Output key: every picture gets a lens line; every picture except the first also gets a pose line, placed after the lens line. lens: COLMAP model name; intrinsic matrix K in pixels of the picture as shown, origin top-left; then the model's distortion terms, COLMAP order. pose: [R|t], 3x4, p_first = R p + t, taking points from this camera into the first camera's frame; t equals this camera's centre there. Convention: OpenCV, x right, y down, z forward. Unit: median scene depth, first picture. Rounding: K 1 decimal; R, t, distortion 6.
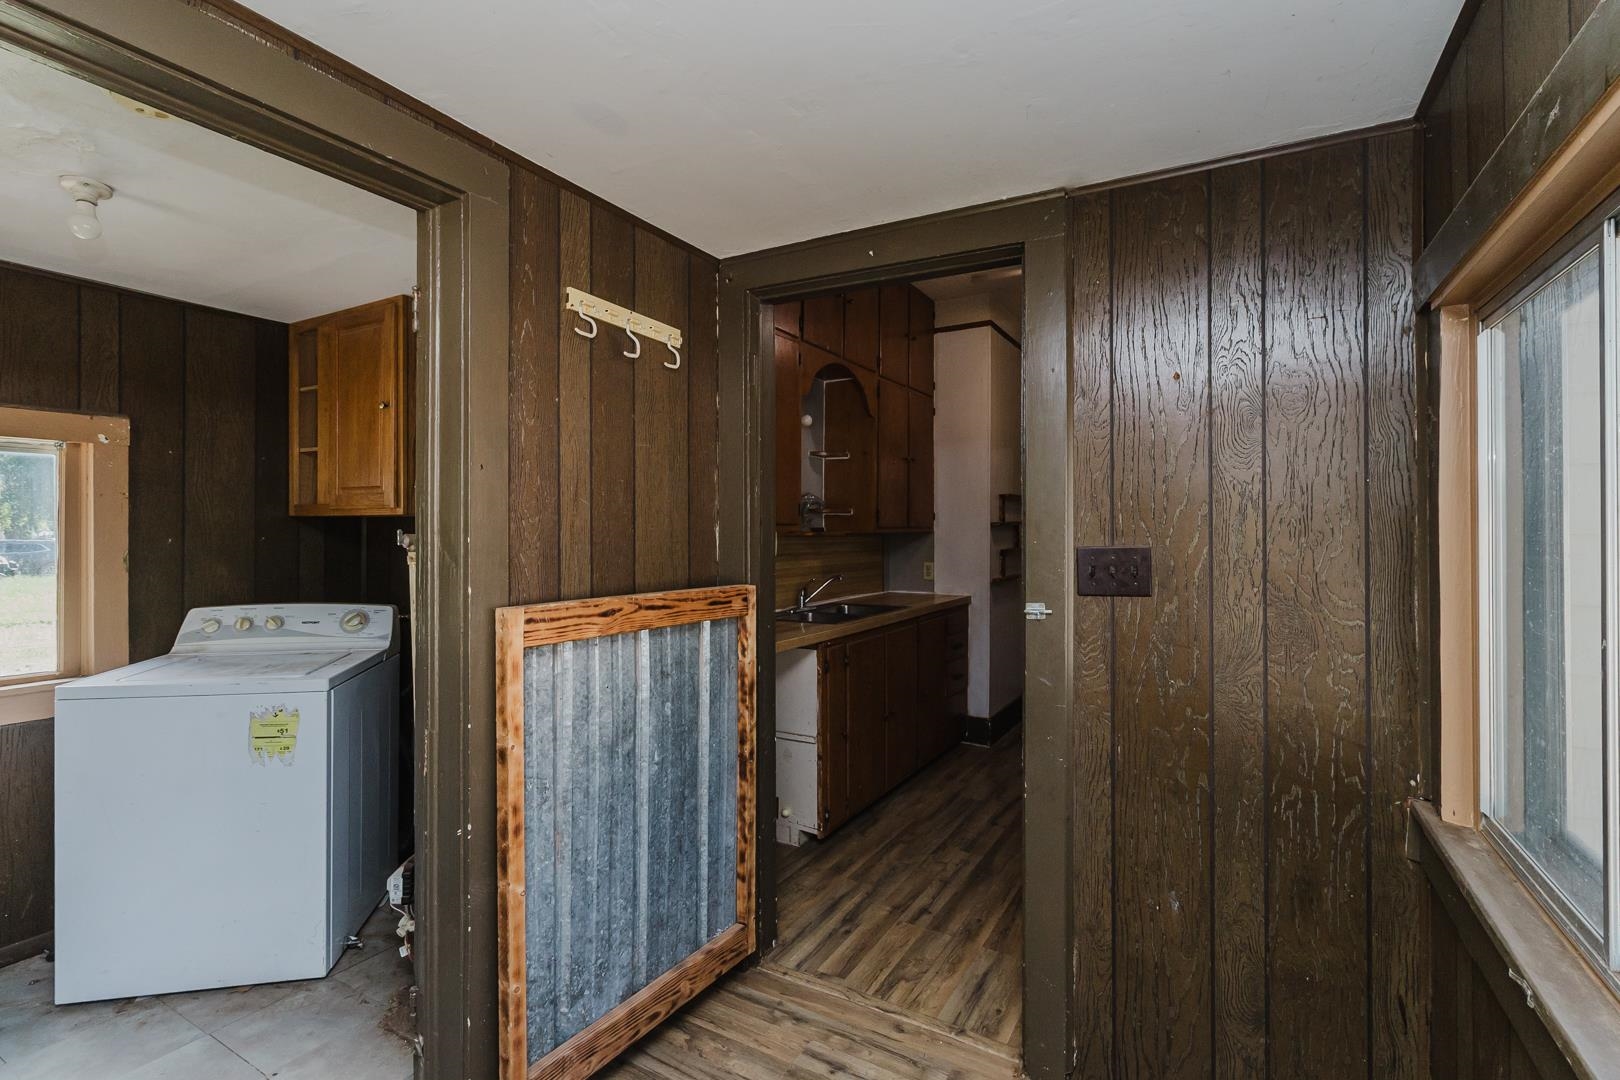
lens RADIAL K [[748.1, 0, 815.7], [0, 748.1, 530.5], [0, 0, 1]] dist [0.001837, 0.000386]
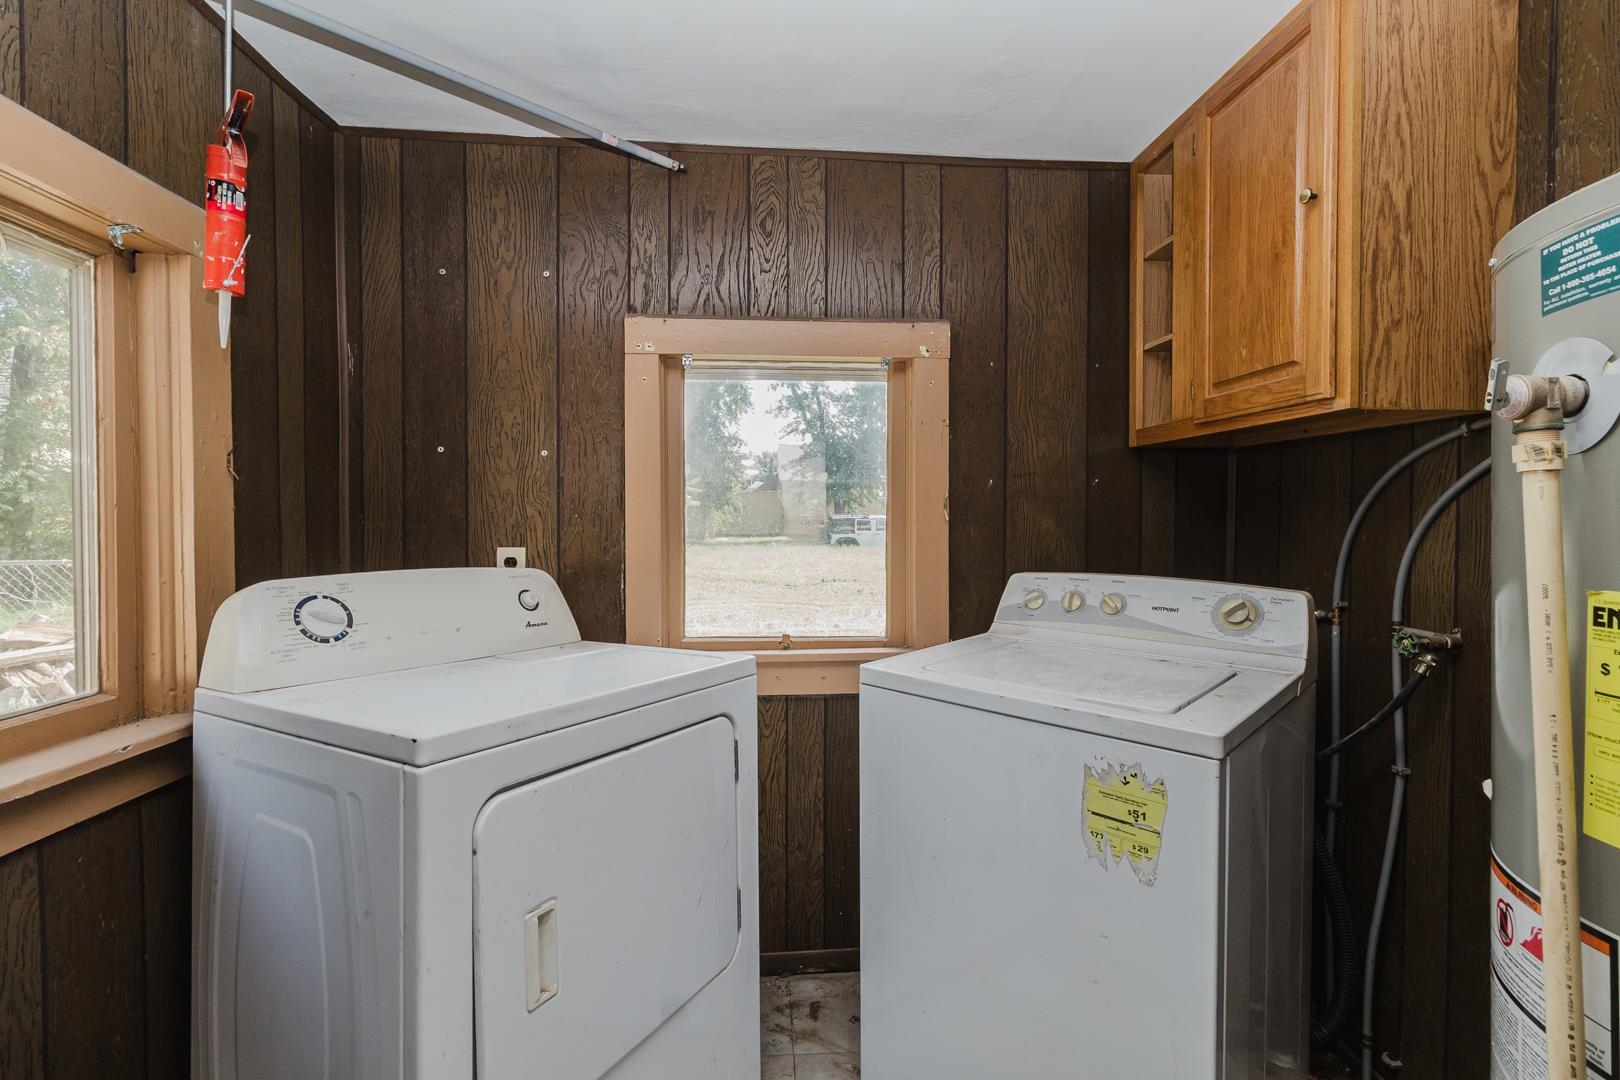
lens RADIAL K [[748.1, 0, 808.1], [0, 748.1, 530.0], [0, 0, 1]] dist [0.001837, 0.000386]
pose [[0.549753, 0.013457, -0.835219, -0.352771], [0.004188, 0.999813, 0.018865, 0.049230], [0.835317, -0.013870, 0.549594, 0.456545]]
